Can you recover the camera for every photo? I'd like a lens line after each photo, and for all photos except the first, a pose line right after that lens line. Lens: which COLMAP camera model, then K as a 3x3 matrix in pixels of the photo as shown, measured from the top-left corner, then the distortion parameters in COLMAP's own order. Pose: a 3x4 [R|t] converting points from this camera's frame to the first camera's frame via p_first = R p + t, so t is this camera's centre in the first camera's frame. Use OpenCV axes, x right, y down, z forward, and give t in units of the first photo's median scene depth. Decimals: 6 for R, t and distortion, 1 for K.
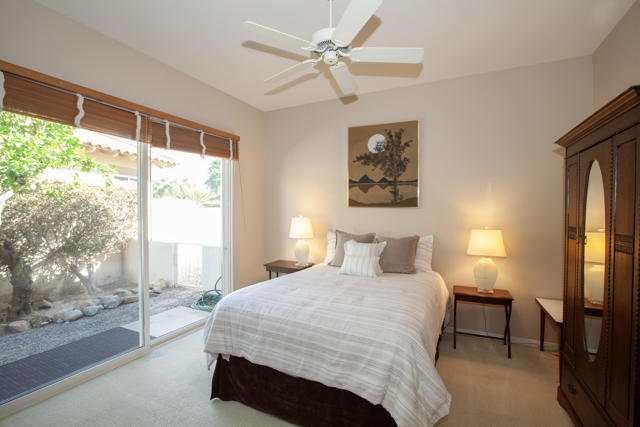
lens RADIAL K [[295.9, 0, 311.4], [0, 295.9, 216.2], [0, 0, 1]] dist [-0.058306, 0.022758]
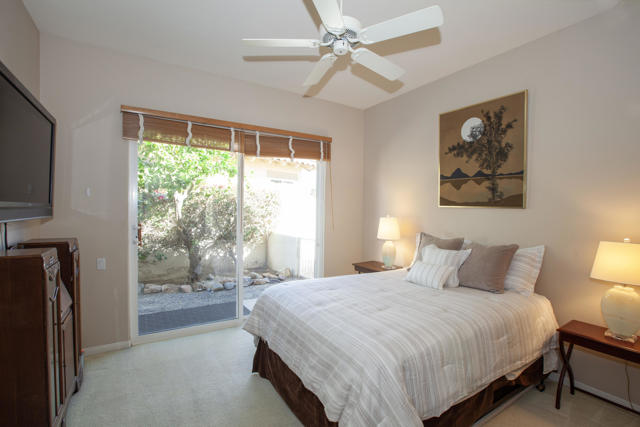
lens RADIAL K [[295.9, 0, 311.4], [0, 295.9, 216.2], [0, 0, 1]] dist [-0.058306, 0.022758]
pose [[0.855808, 0.023485, -0.516760, 0.269164], [-0.022691, 0.999712, 0.007854, -0.001165], [0.516795, 0.005004, 0.856094, 0.079235]]
